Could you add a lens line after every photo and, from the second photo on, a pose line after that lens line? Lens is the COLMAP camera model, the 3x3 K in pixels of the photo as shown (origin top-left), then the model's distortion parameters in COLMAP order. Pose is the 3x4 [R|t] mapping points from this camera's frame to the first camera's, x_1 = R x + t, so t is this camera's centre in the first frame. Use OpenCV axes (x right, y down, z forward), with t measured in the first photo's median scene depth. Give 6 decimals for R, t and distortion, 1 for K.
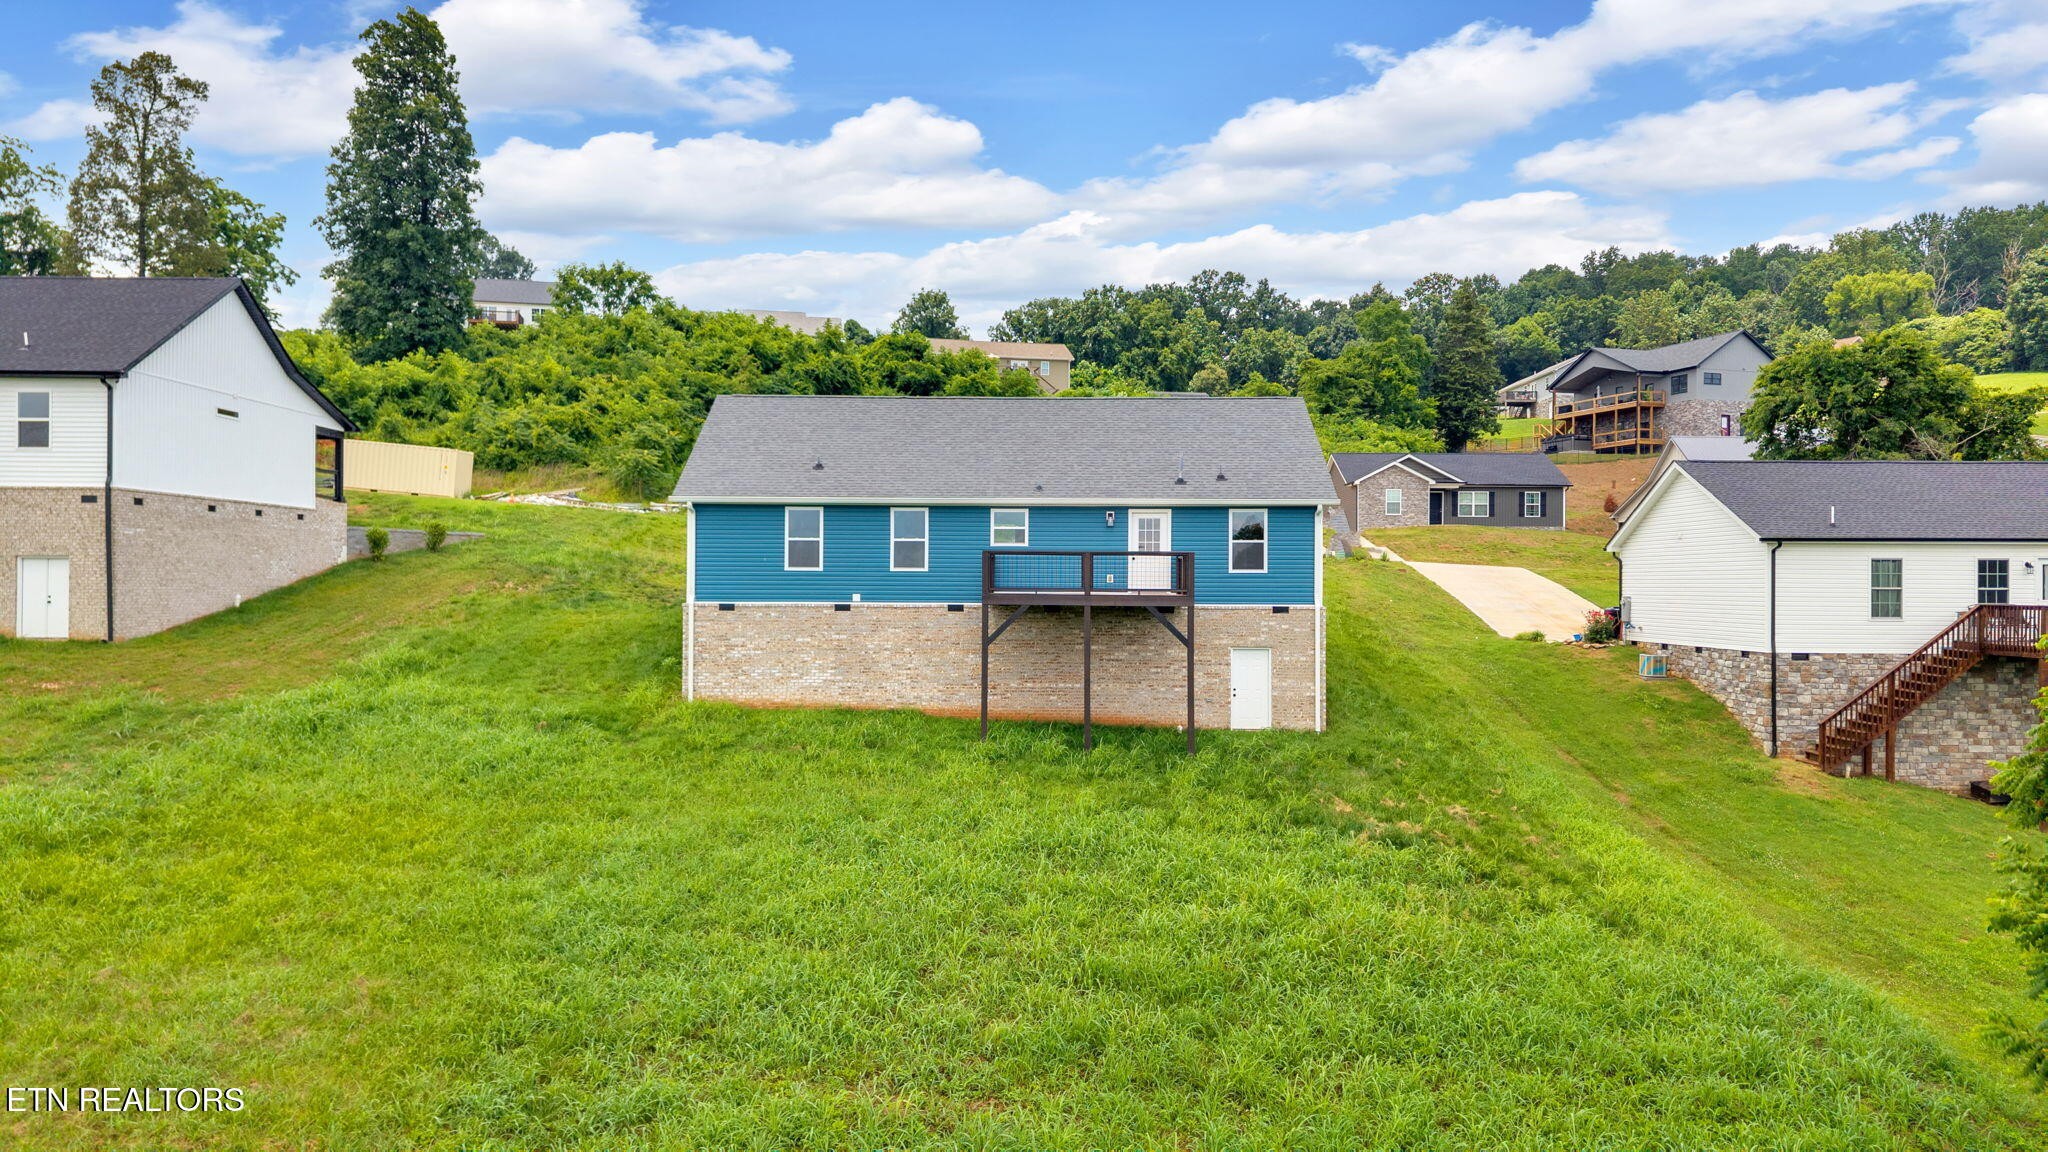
lens RADIAL K [[1392.9, 0, 1024.0], [0, 1392.9, 576.0], [0, 0, 1]] dist [0.069139, -0.101099]
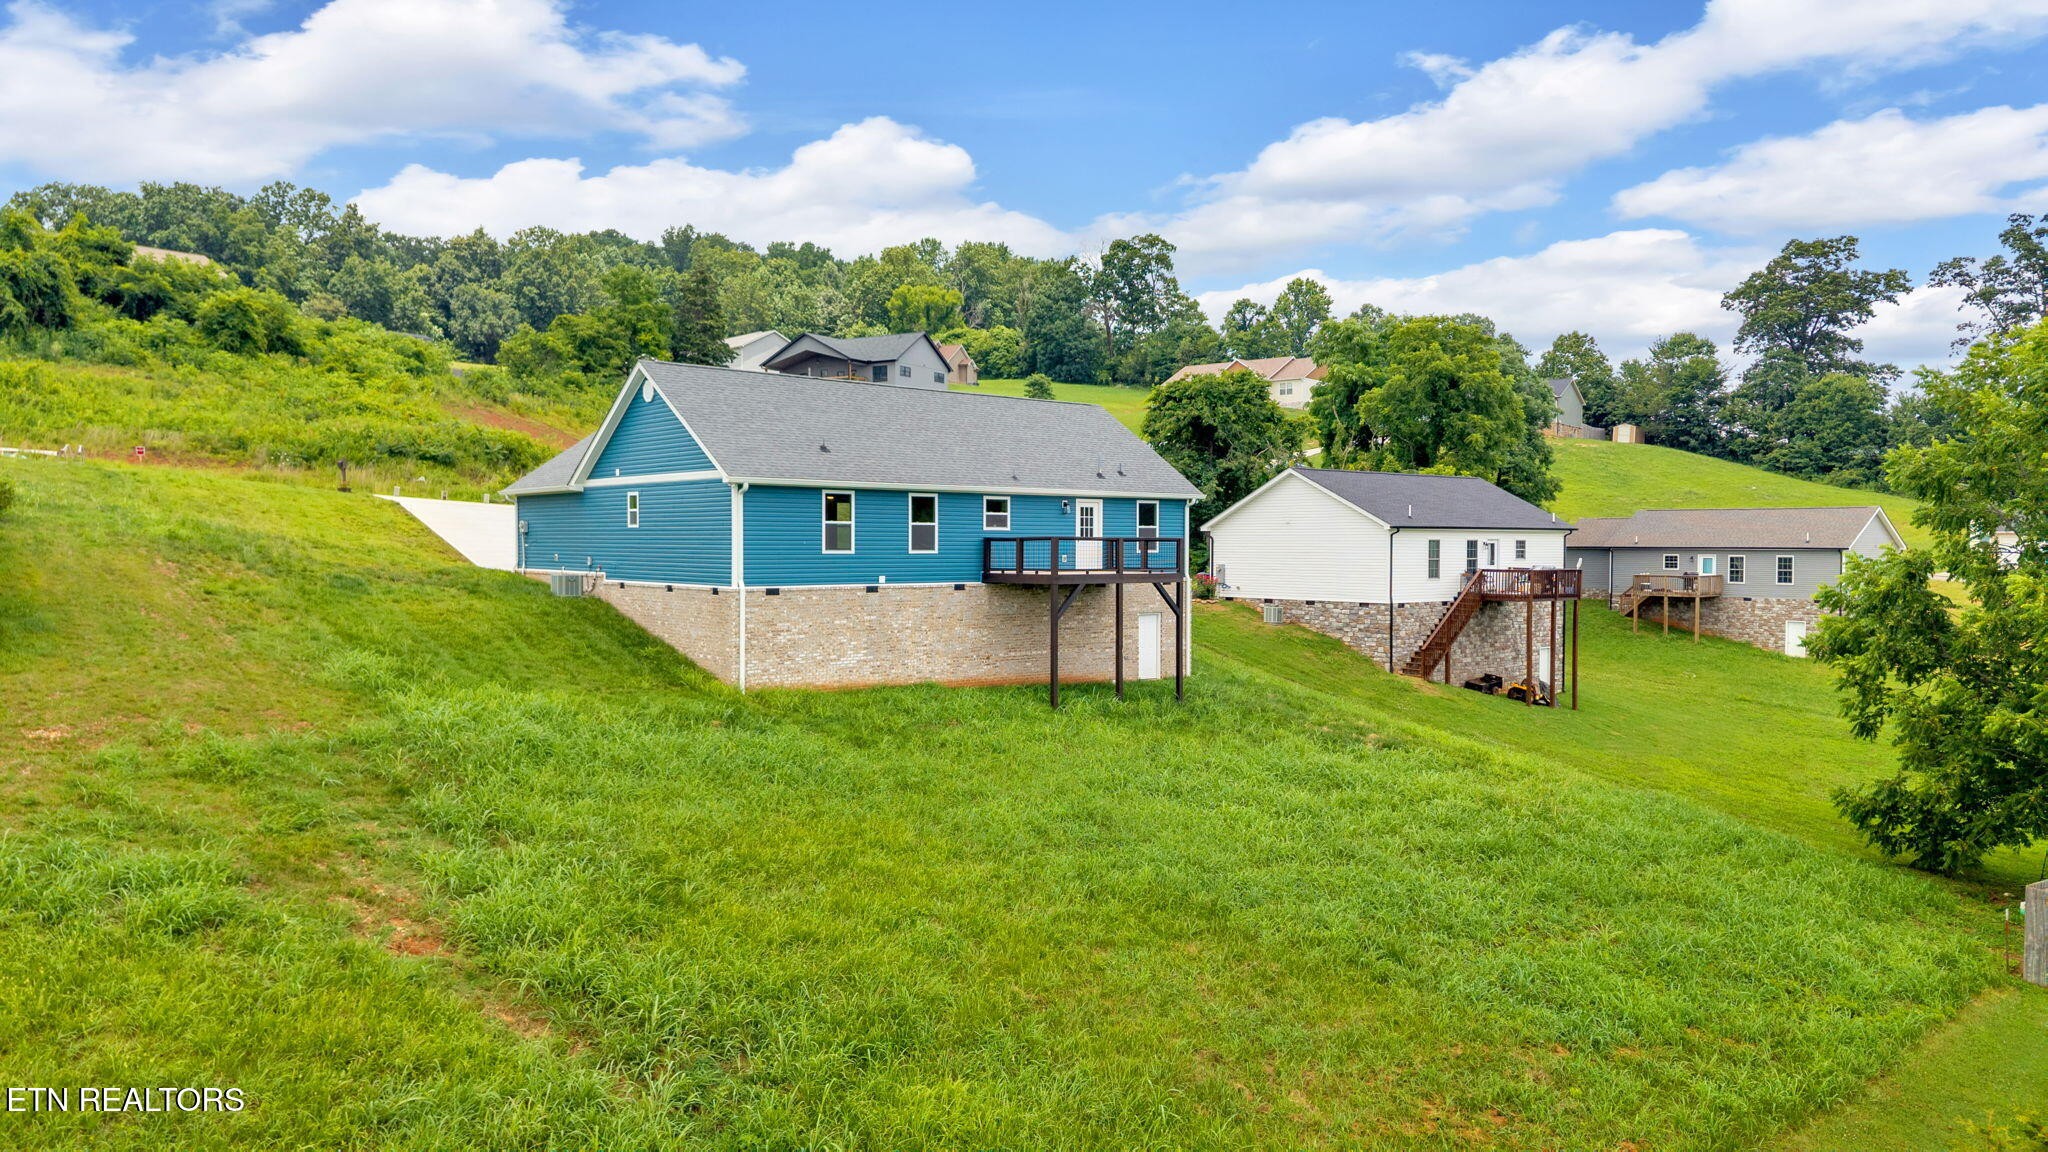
lens RADIAL K [[1392.9, 0, 1024.0], [0, 1392.9, 576.0], [0, 0, 1]] dist [0.069139, -0.101099]
pose [[0.743313, -0.019224, 0.668667, -0.733727], [-0.004493, 0.999421, 0.033728, -0.022312], [-0.668929, -0.028075, 0.742796, 0.161116]]
